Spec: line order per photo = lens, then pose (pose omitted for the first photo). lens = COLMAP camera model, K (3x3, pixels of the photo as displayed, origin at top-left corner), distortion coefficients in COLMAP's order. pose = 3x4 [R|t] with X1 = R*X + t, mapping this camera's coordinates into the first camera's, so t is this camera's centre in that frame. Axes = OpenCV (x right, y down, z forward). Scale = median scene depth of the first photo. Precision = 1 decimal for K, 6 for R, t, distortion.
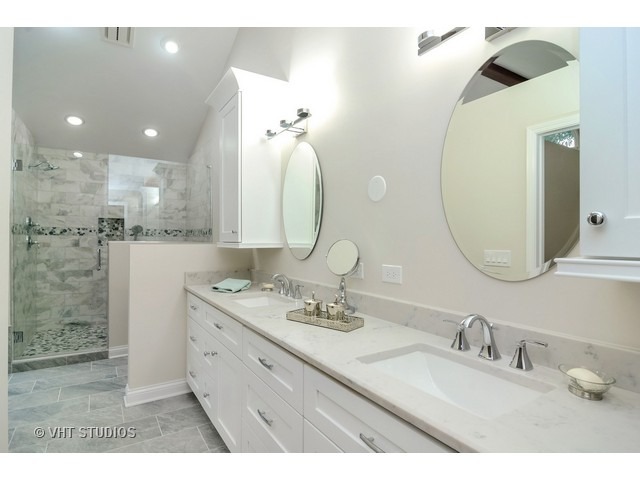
lens RADIAL K [[352.4, 0, 317.6], [0, 352.4, 240.0], [0, 0, 1]] dist [-0.002936, 0.000438]
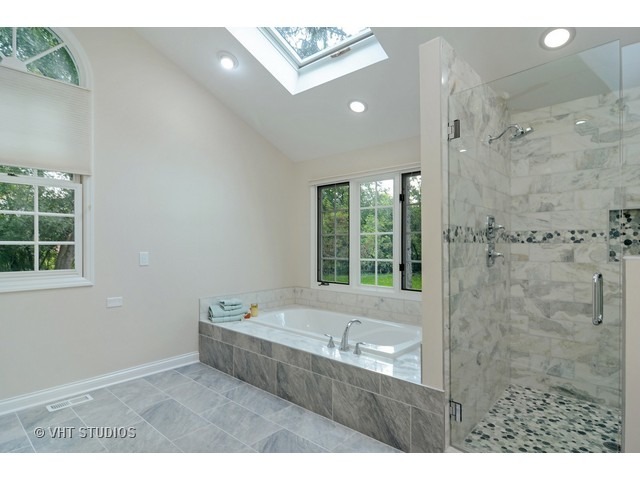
lens RADIAL K [[352.4, 0, 316.9], [0, 352.4, 244.2], [0, 0, 1]] dist [-0.002936, 0.000438]
pose [[0.282636, -0.008841, -0.959186, -0.238460], [-0.001541, 0.999952, -0.009671, -0.004752], [0.959226, 0.004212, 0.282609, 0.429891]]
